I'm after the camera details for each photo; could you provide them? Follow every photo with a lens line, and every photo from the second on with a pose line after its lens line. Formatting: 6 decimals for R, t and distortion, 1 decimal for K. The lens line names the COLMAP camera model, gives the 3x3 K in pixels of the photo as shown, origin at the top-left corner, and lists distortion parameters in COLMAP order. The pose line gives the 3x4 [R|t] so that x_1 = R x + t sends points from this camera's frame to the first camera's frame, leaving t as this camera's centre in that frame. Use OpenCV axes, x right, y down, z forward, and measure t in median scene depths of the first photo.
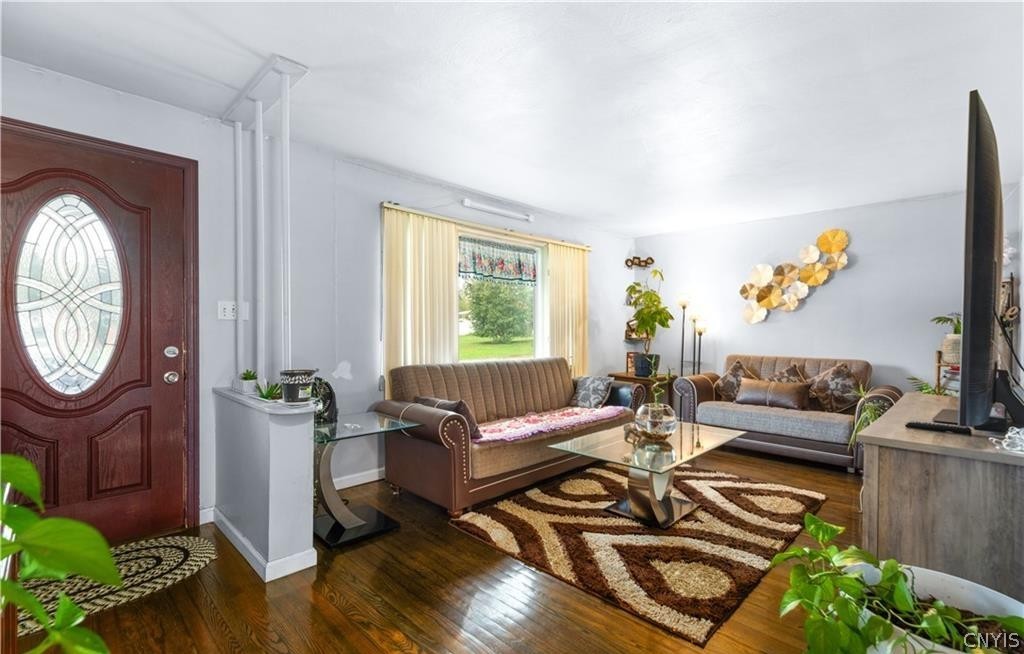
lens RADIAL K [[474.8, 0, 510.2], [0, 474.8, 330.1], [0, 0, 1]] dist [0.003774, 0.001179]
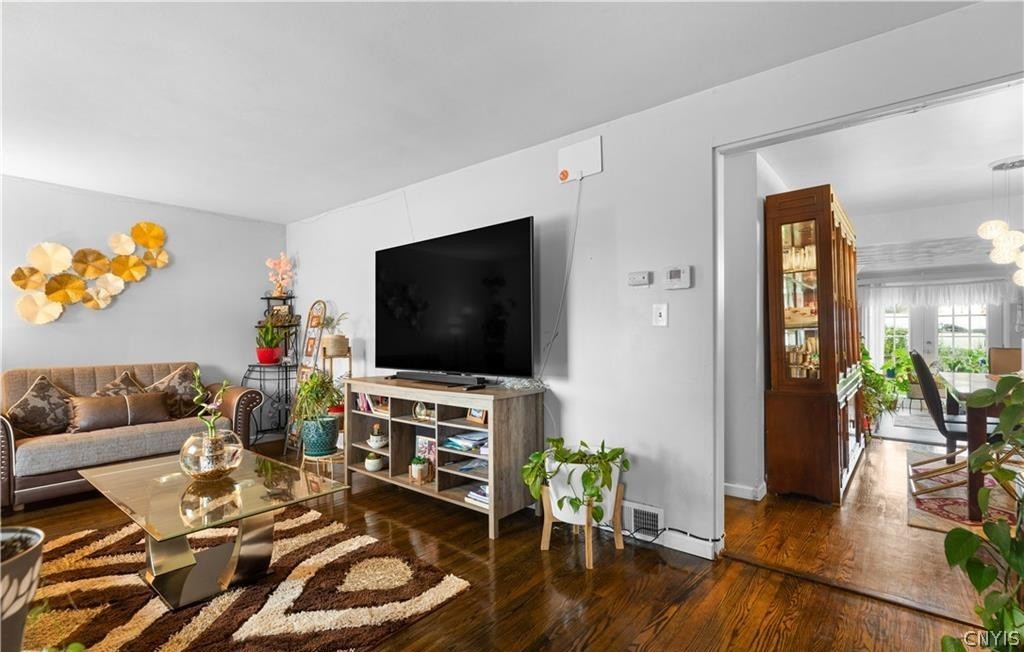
lens RADIAL K [[474.8, 0, 528.9], [0, 474.8, 335.0], [0, 0, 1]] dist [0.003774, 0.001179]
pose [[-0.108601, -0.014031, 0.993986, -0.323303], [0.004340, 0.999884, 0.014589, -0.004418], [-0.994076, 0.005898, -0.108528, 0.380418]]
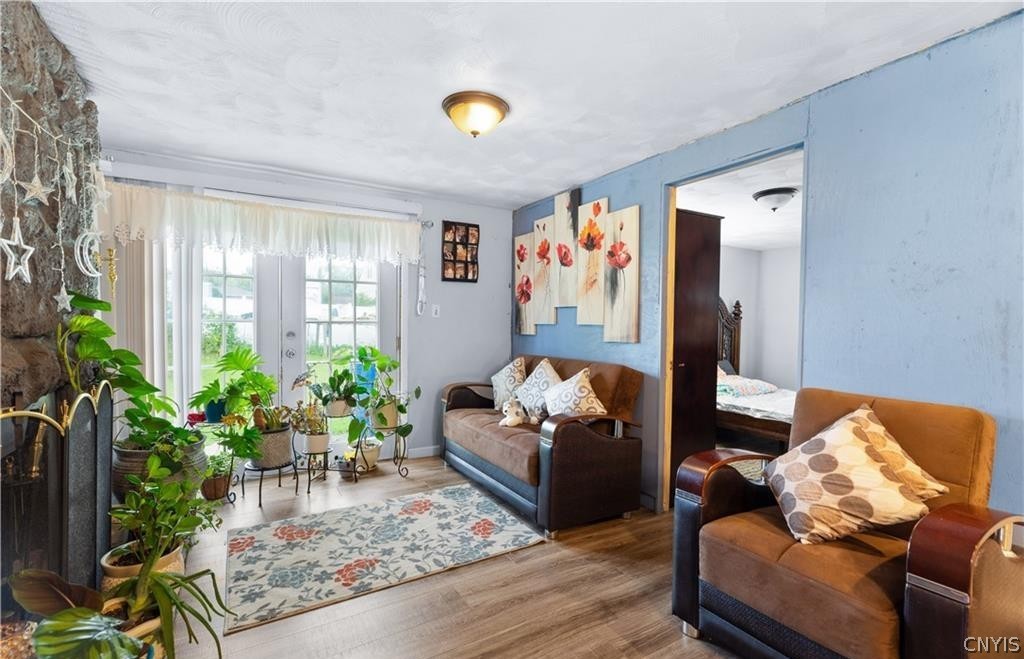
lens RADIAL K [[474.8, 0, 514.2], [0, 474.8, 337.6], [0, 0, 1]] dist [0.003774, 0.001179]
pose [[-0.967234, -0.026428, 0.252509, 0.636955], [-0.019138, 0.999327, 0.031284, 0.027098], [-0.253166, 0.025426, -0.967089, -0.536250]]
